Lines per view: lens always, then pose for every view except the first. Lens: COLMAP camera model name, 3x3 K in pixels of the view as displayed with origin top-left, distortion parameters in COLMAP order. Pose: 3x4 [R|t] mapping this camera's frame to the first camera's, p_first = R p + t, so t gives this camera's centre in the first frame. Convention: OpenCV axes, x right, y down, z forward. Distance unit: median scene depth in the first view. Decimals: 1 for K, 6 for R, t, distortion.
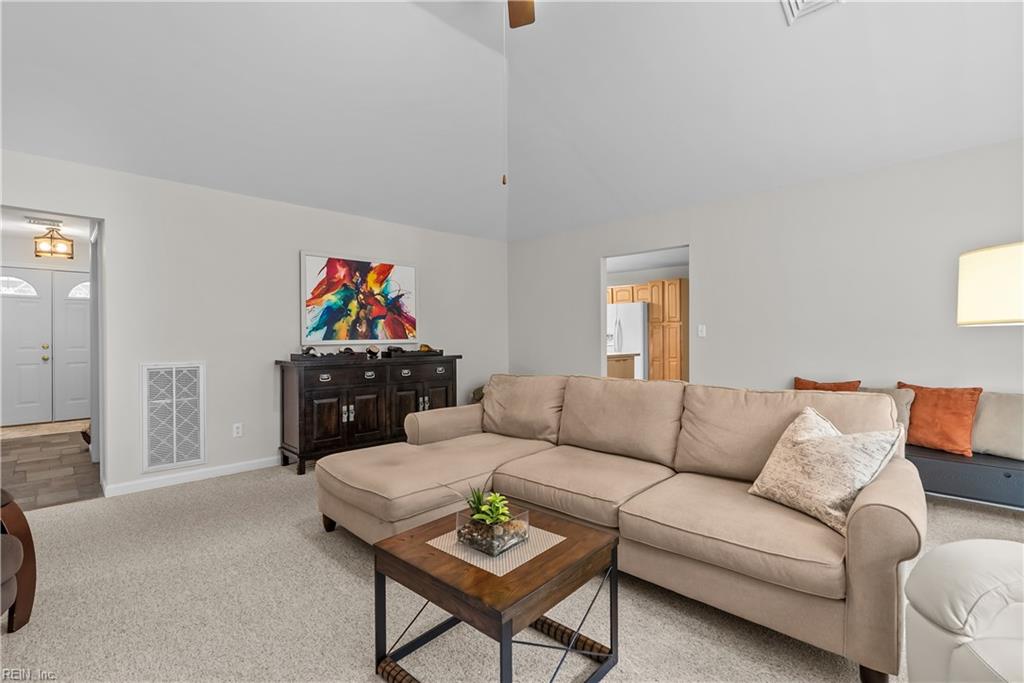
lens RADIAL K [[464.3, 0, 512.7], [0, 464.3, 332.4], [0, 0, 1]] dist [-0.013630, 0.004361]
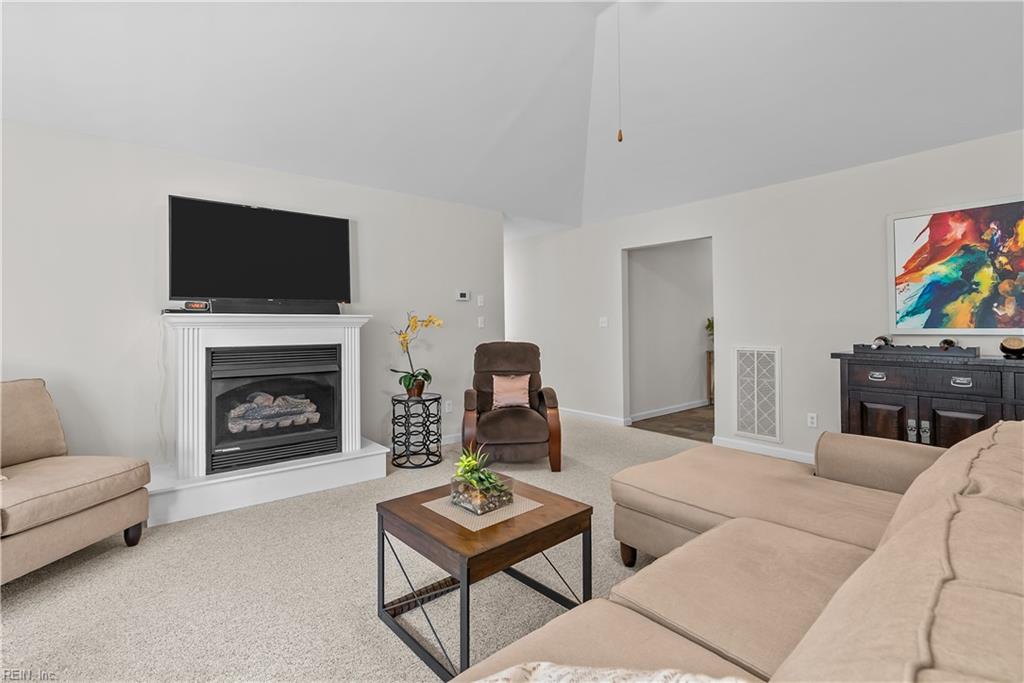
lens RADIAL K [[464.3, 0, 510.8], [0, 464.3, 319.9], [0, 0, 1]] dist [-0.013630, 0.004361]
pose [[-0.100888, -0.008631, -0.994860, 0.377956], [0.012131, 0.999877, -0.009905, 0.002752], [0.994824, -0.013068, -0.100771, 0.408731]]
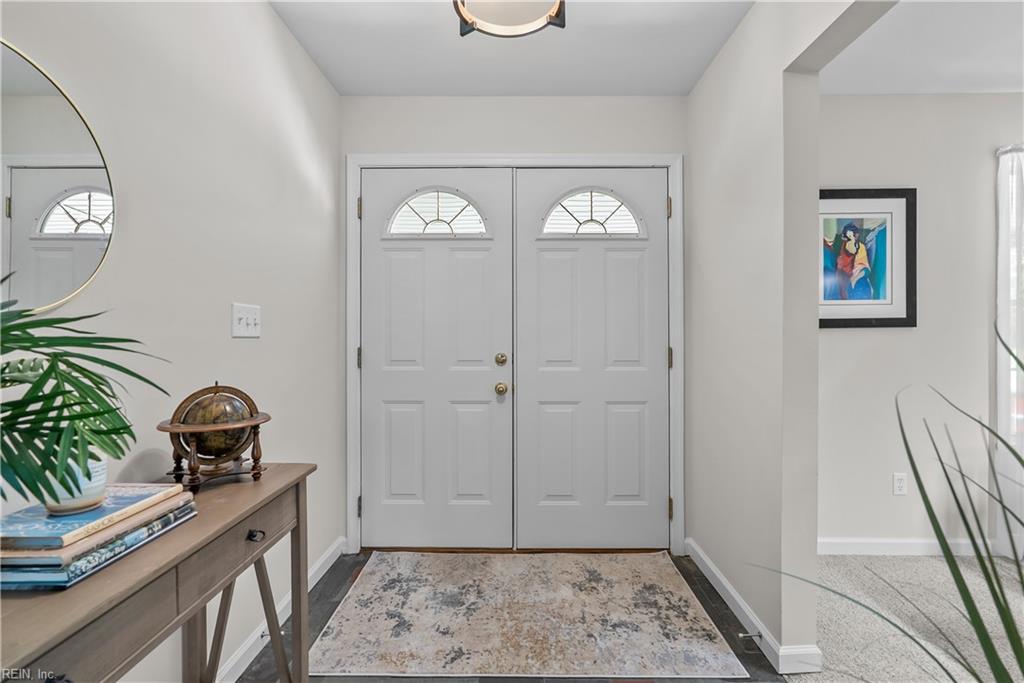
lens RADIAL K [[464.3, 0, 513.4], [0, 464.3, 333.1], [0, 0, 1]] dist [-0.013630, 0.004361]
pose [[0.678518, 0.005068, -0.734566, -0.938165], [0.000200, 0.999975, 0.007084, 0.006780], [0.734583, -0.004954, 0.678500, 0.966474]]
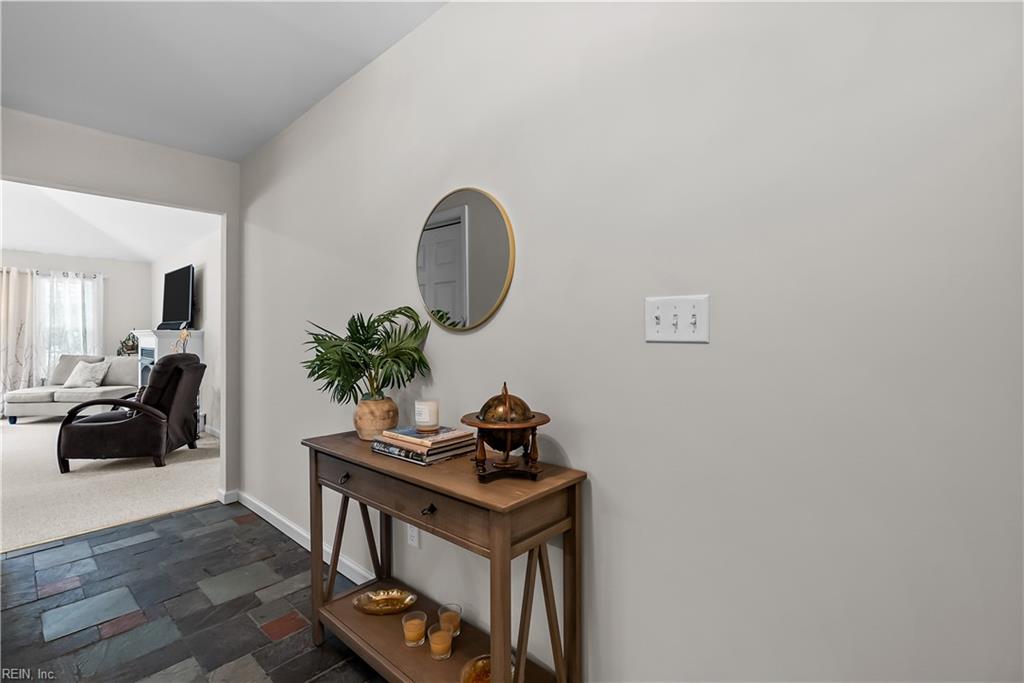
lens RADIAL K [[464.3, 0, 507.3], [0, 464.3, 338.6], [0, 0, 1]] dist [-0.013630, 0.004361]
pose [[-0.999202, 0.008072, -0.039122, -1.229945], [0.007918, 0.999960, 0.004085, 0.008875], [0.039153, 0.003772, -0.999226, 1.297042]]
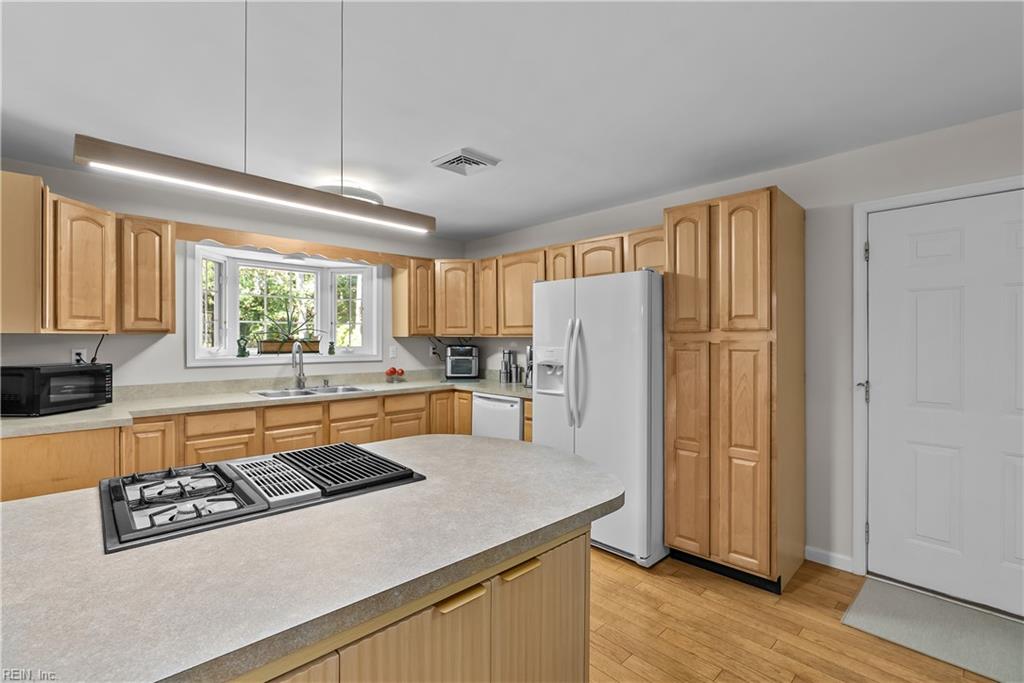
lens RADIAL K [[464.3, 0, 512.7], [0, 464.3, 338.2], [0, 0, 1]] dist [-0.013630, 0.004361]
pose [[0.999714, 0.004306, -0.023530, 0.338147], [-0.004174, 0.999975, 0.005678, -0.032807], [0.023554, -0.005578, 0.999707, 1.172717]]
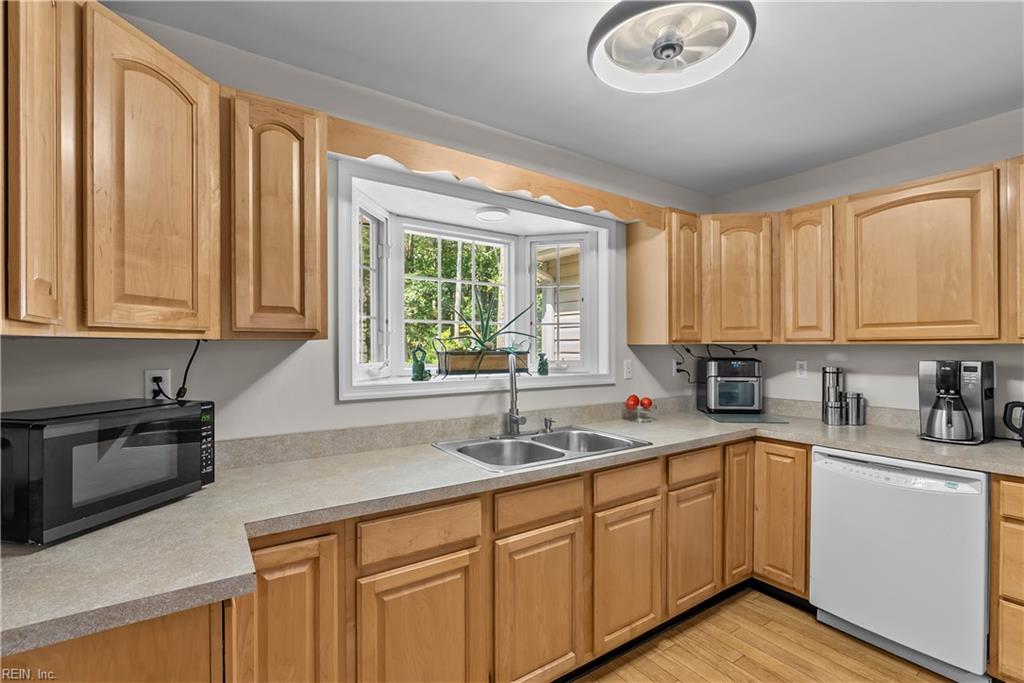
lens RADIAL K [[464.3, 0, 509.8], [0, 464.3, 346.6], [0, 0, 1]] dist [-0.013630, 0.004361]
pose [[0.980629, 0.001330, -0.195869, 0.026448], [-0.000332, 0.999987, 0.005130, -0.029809], [0.195874, -0.004966, 0.980617, 1.529647]]
